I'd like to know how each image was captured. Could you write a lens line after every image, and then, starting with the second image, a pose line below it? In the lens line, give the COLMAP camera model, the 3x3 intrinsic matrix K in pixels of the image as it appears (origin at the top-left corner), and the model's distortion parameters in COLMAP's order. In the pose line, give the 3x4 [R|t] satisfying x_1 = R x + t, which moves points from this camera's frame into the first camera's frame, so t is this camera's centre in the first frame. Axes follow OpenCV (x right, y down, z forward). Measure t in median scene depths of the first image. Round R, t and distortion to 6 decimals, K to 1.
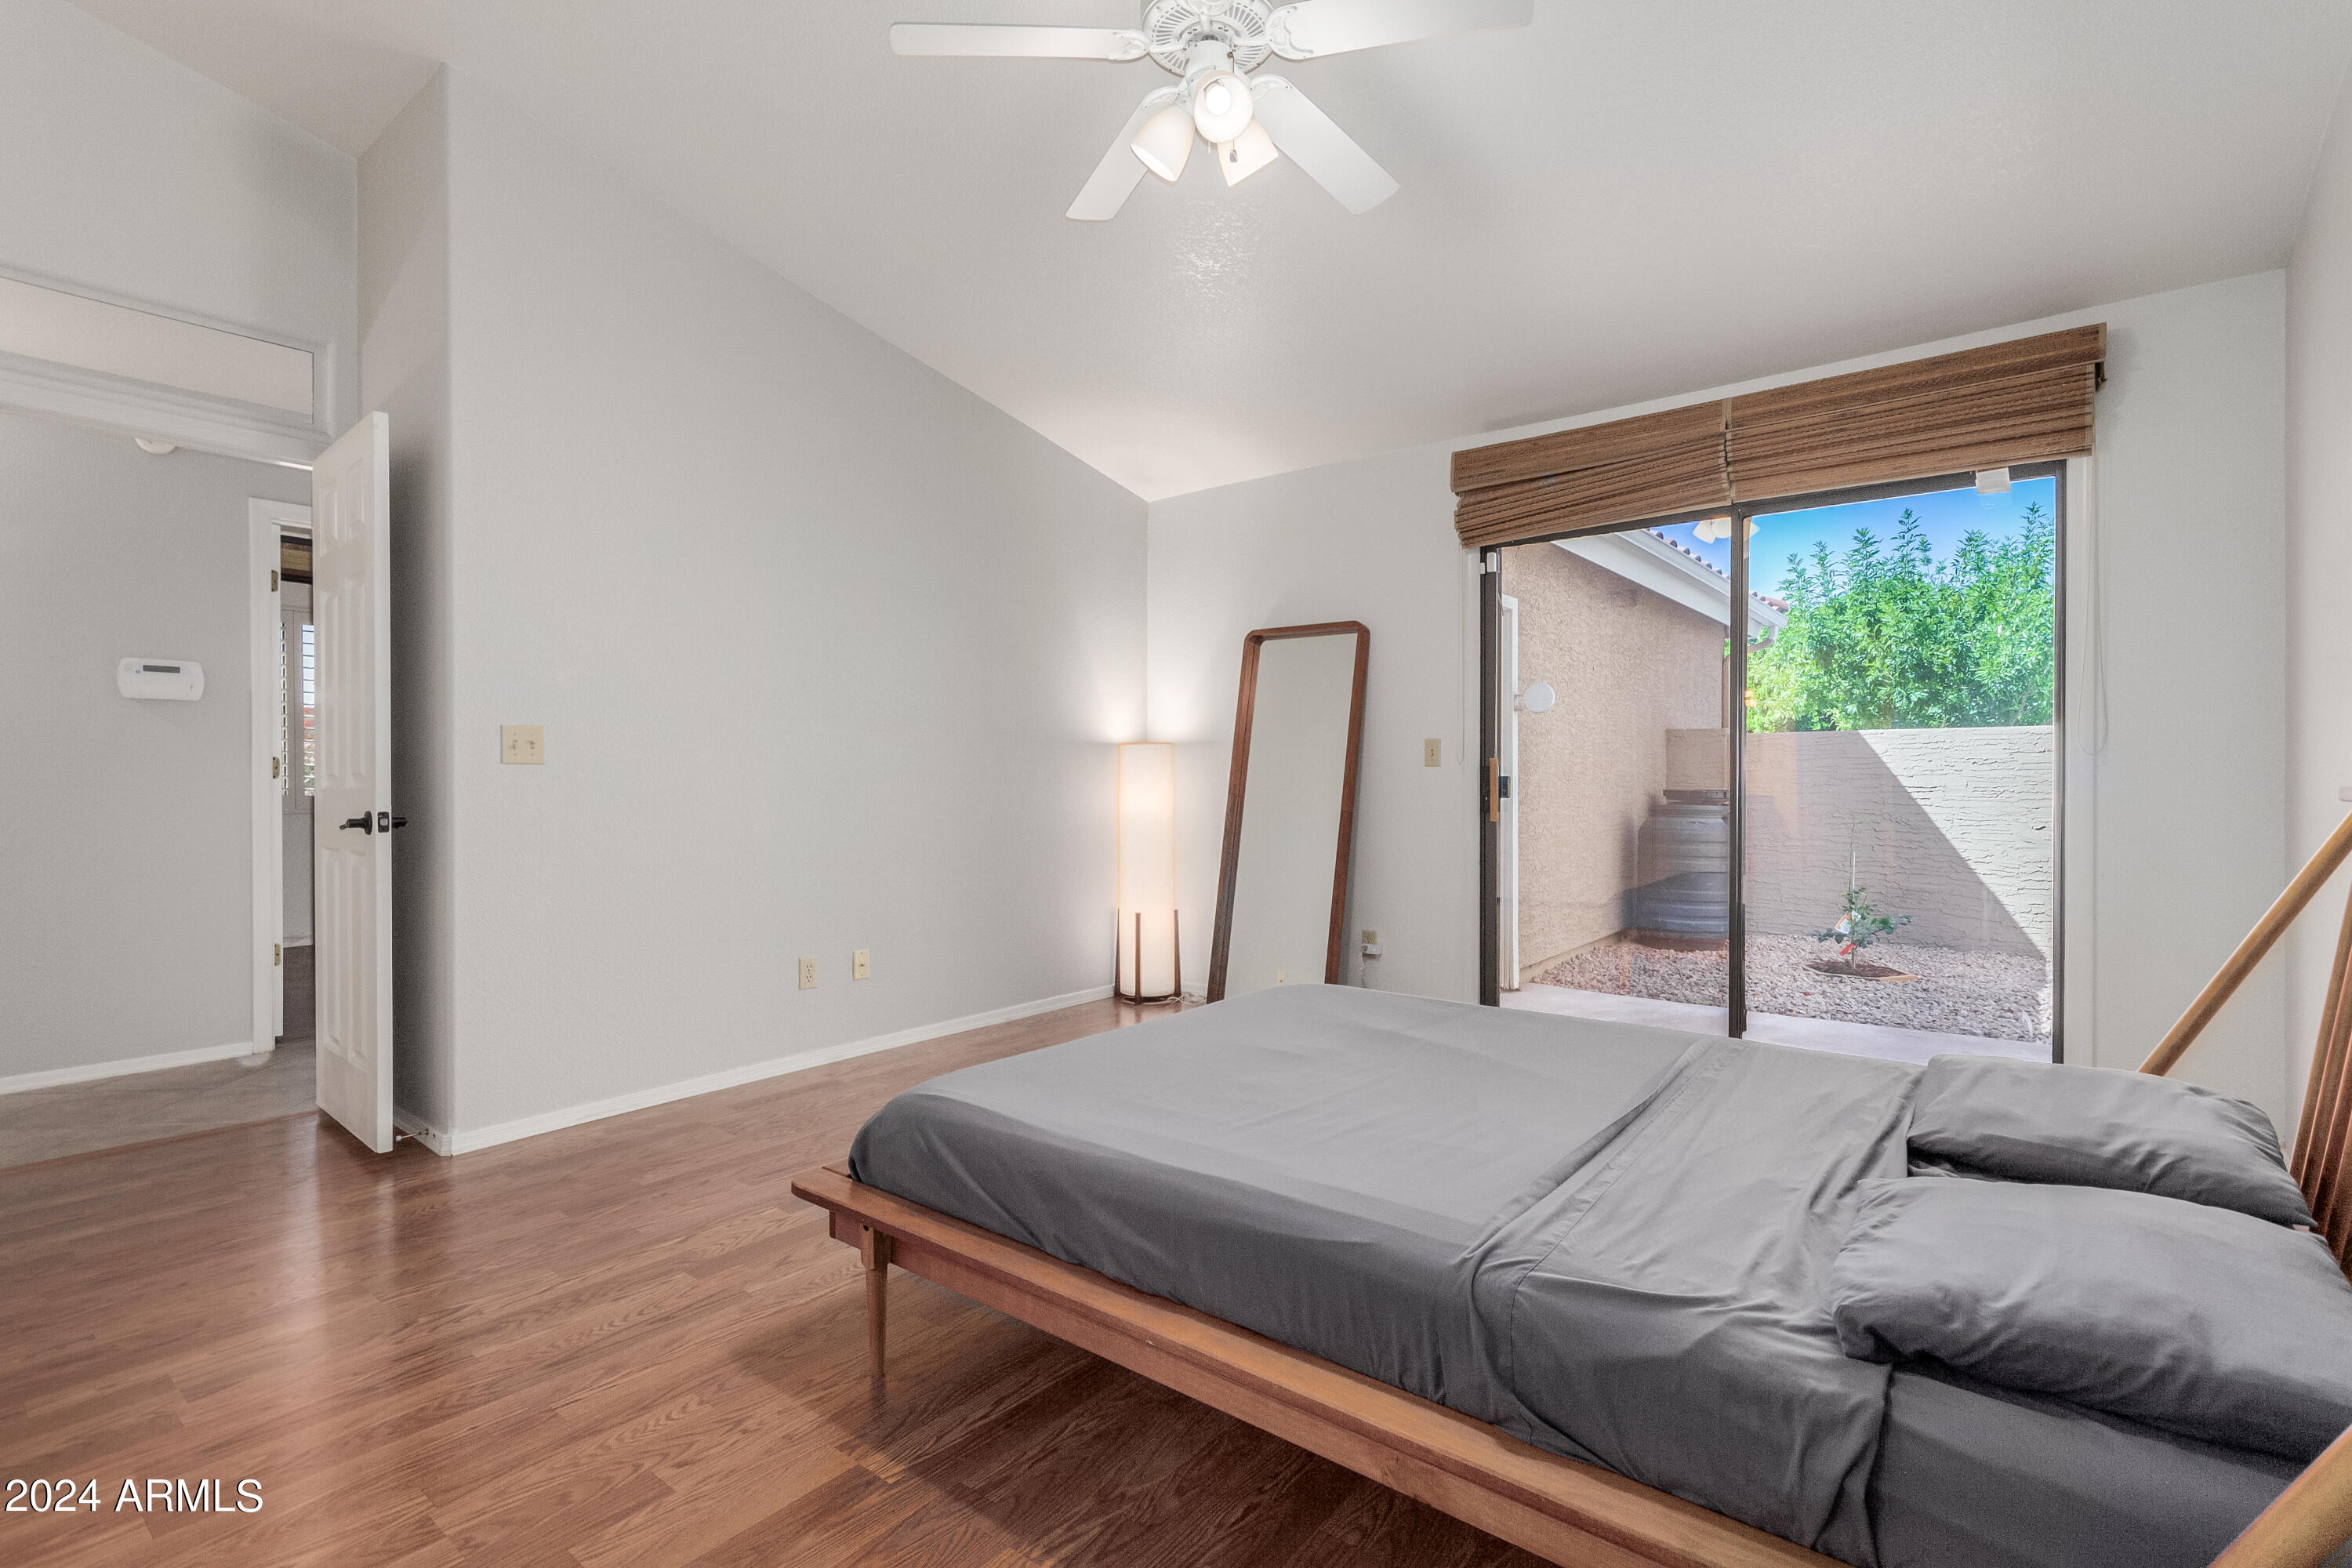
lens RADIAL K [[1080.2, 0, 1190.2], [0, 1080.2, 785.9], [0, 0, 1]] dist [-0.000656, -0.000169]
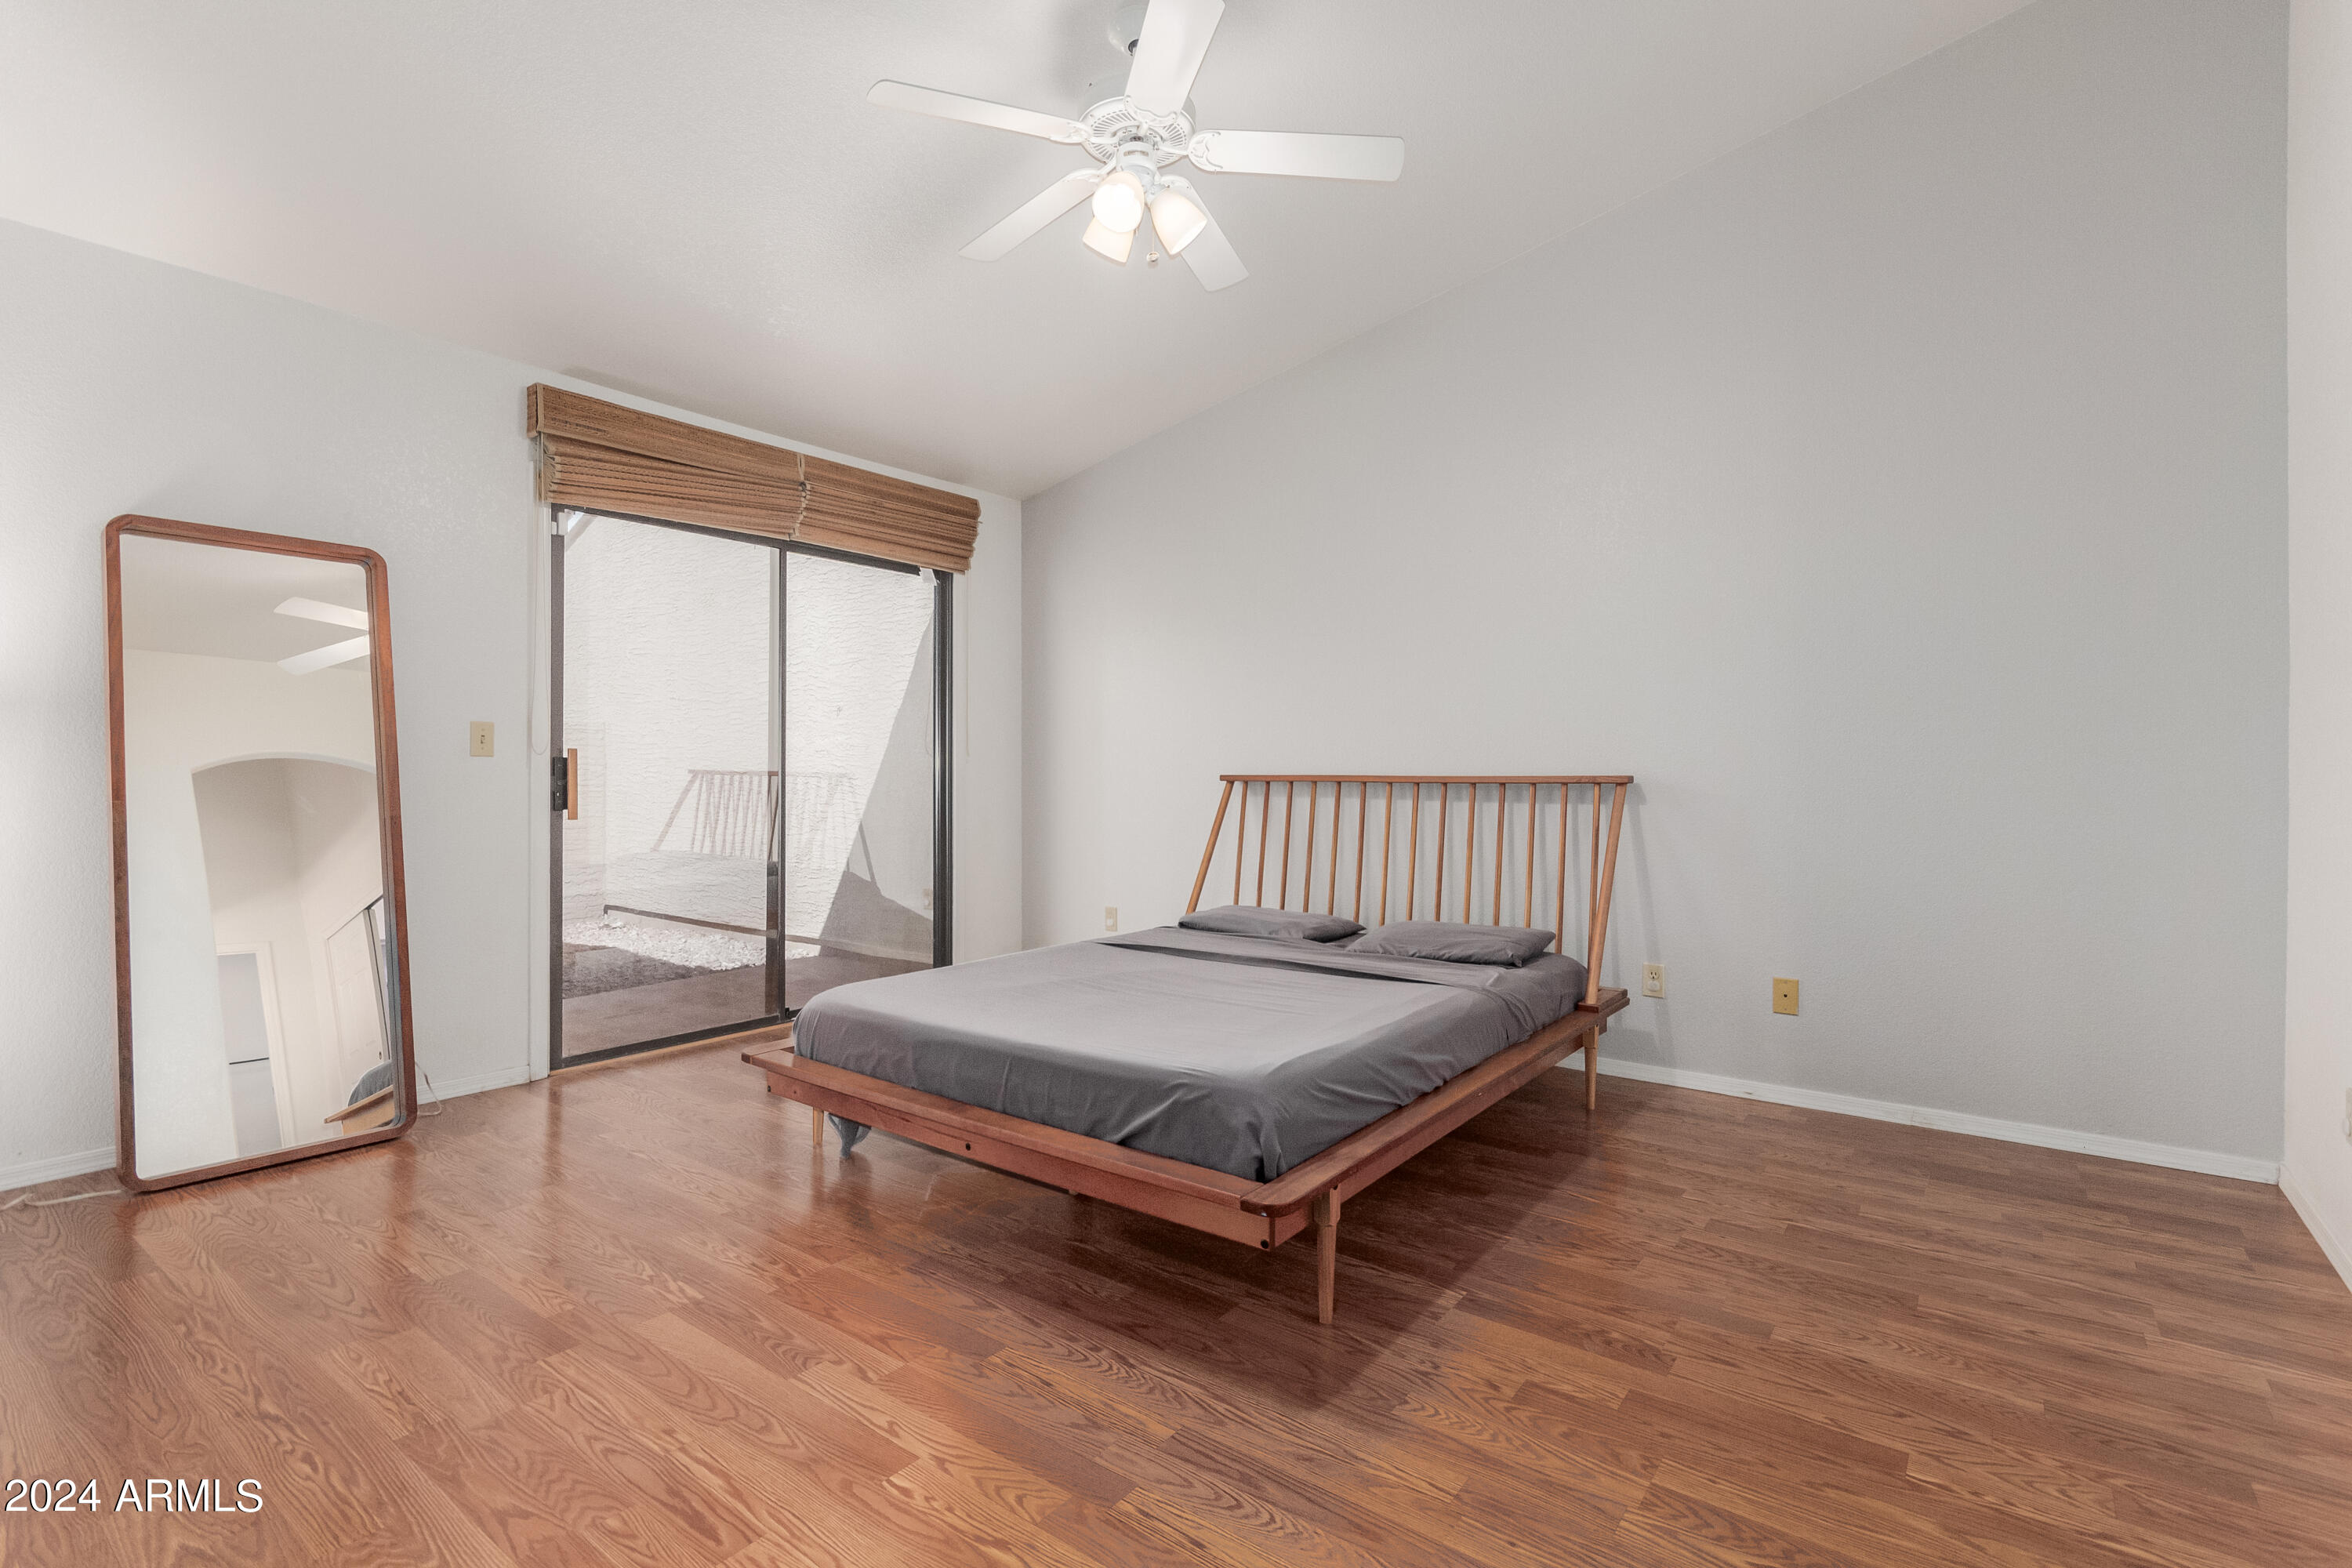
lens RADIAL K [[1080.2, 0, 1189.8], [0, 1080.2, 776.1], [0, 0, 1]] dist [-0.000656, -0.000169]
pose [[-0.019798, -0.004491, 0.999794, -0.810579], [0.005397, 0.999975, 0.004599, -0.005914], [-0.999789, 0.005487, -0.019774, 0.683881]]
